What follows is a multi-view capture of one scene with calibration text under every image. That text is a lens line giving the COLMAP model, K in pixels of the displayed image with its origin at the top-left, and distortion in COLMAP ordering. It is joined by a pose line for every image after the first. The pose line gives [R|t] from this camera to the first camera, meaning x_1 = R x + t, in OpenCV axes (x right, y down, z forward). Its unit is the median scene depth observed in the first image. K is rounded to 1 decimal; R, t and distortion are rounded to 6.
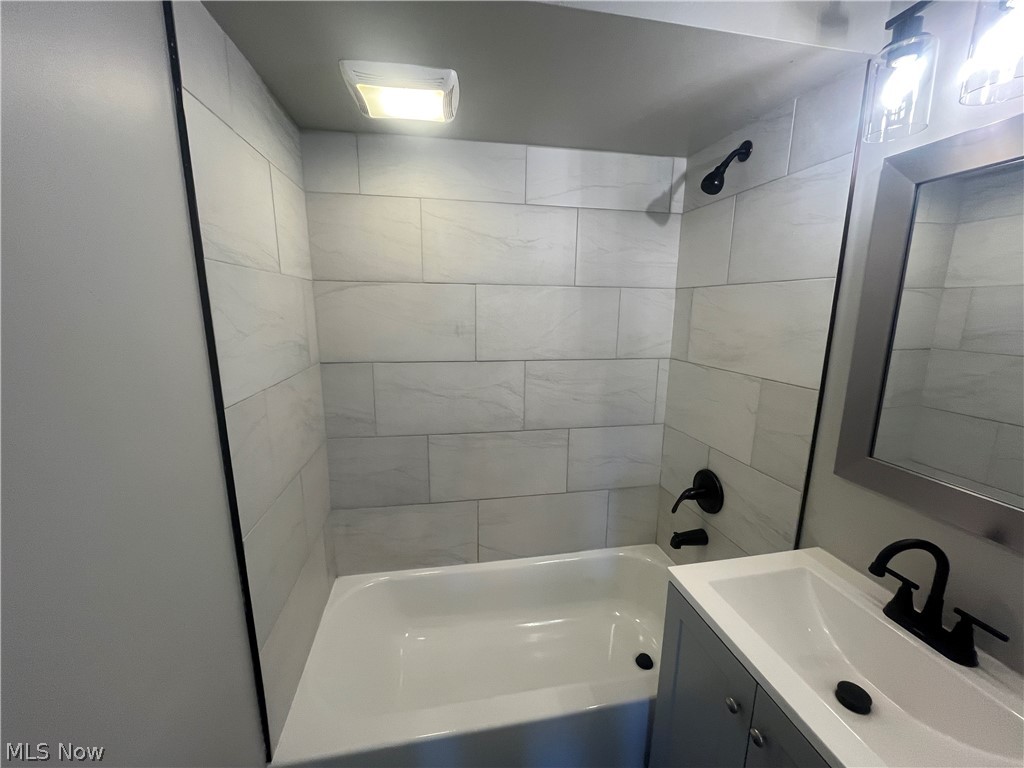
lens RADIAL K [[410.3, 0, 512.6], [0, 410.3, 385.7], [0, 0, 1]] dist [-0.003879, -0.000344]
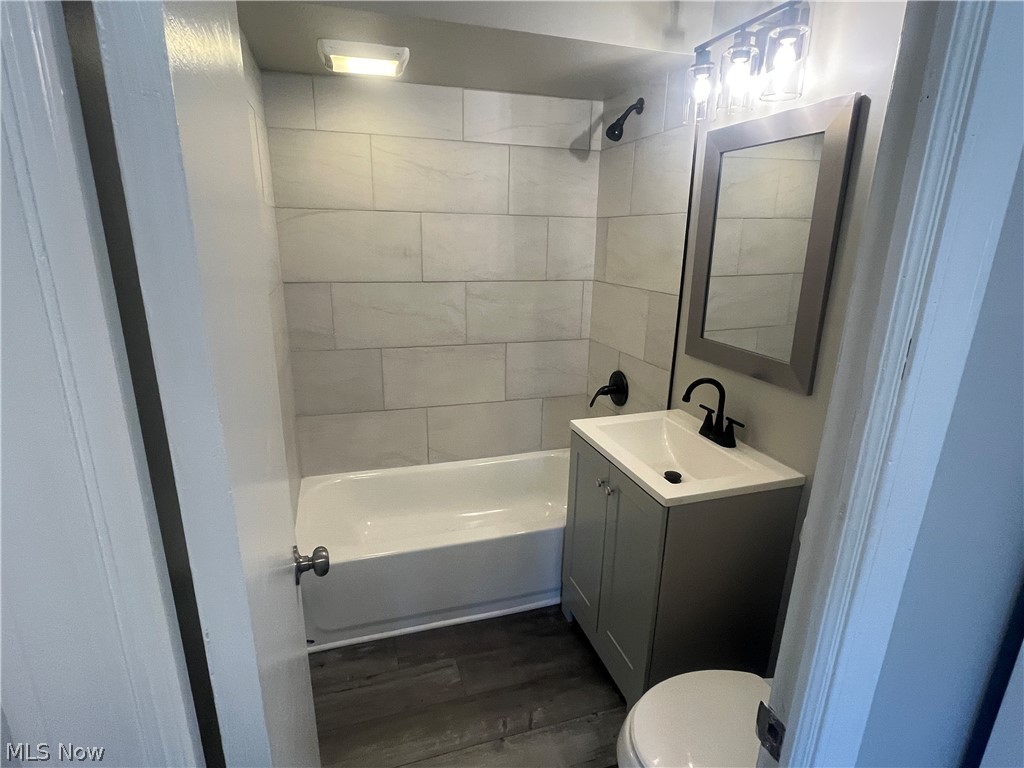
lens RADIAL K [[534.3, 0, 511.0], [0, 534.3, 386.1], [0, 0, 1]] dist [0.001406, -0.001339]
pose [[0.992880, -0.025995, 0.116252, -0.028321], [0.015615, 0.995880, 0.089326, 0.108984], [-0.118095, -0.086875, 0.989195, -0.565374]]
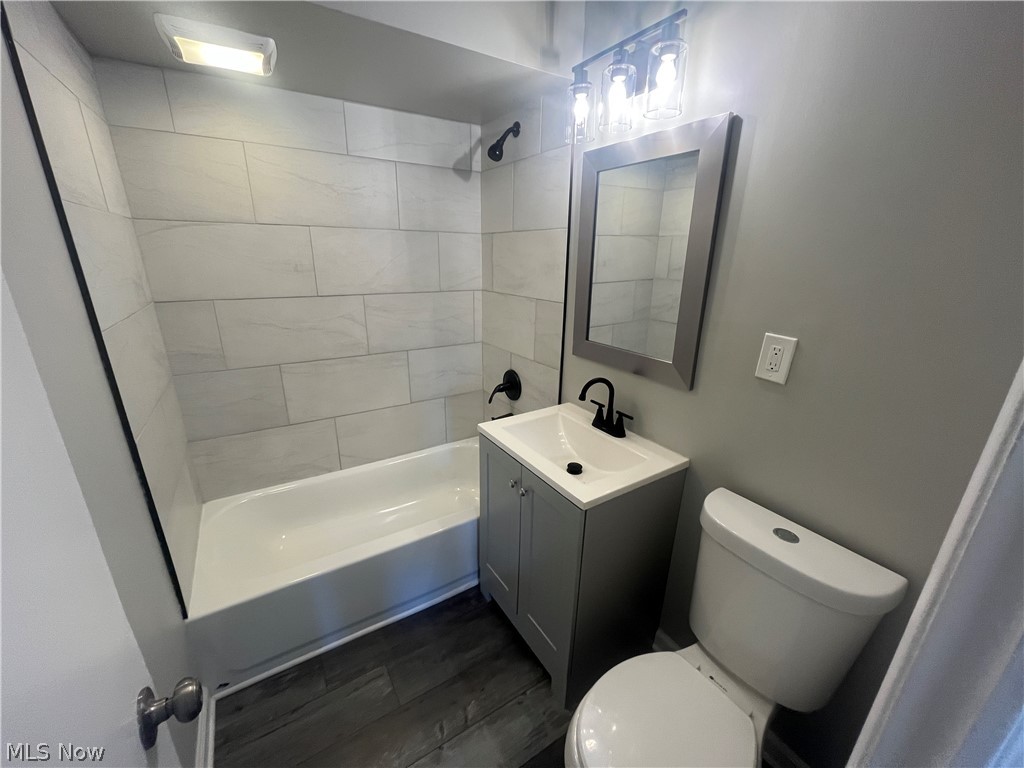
lens RADIAL K [[410.3, 0, 511.6], [0, 410.3, 386.0], [0, 0, 1]] dist [-0.003879, -0.000344]
pose [[0.930298, -0.110656, 0.349716, -0.015488], [0.064901, 0.988025, 0.139978, 0.068942], [-0.361018, -0.107524, 0.926339, -0.310151]]
